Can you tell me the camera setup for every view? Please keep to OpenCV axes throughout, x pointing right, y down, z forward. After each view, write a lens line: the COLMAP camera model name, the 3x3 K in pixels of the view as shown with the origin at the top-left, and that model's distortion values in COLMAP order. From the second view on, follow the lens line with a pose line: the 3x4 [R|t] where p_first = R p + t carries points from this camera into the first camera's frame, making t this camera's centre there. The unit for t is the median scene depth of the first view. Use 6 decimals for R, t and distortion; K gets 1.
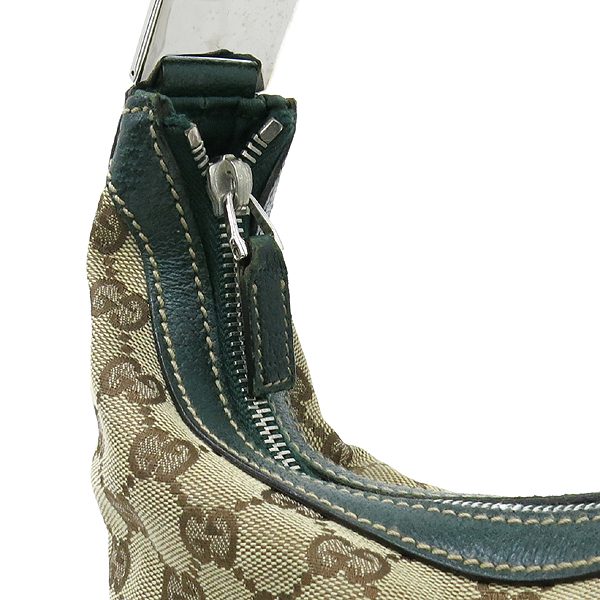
lens RADIAL K [[1620.8, 0, 300.0], [0, 1620.8, 300.0], [0, 0, 1]] dist [-0.100083, -0.918378]
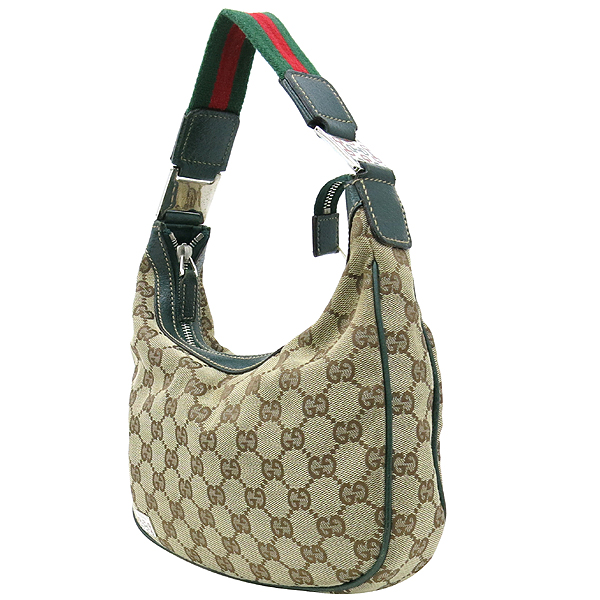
lens RADIAL K [[1620.8, 0, 300.0], [0, 1620.8, 300.0], [0, 0, 1]] dist [-0.100083, -0.918378]
pose [[0.970735, 0.068559, -0.230160, 0.885796], [-0.092740, 0.991058, -0.095932, 0.291747], [0.221525, 0.114470, 0.968413, -1.917837]]
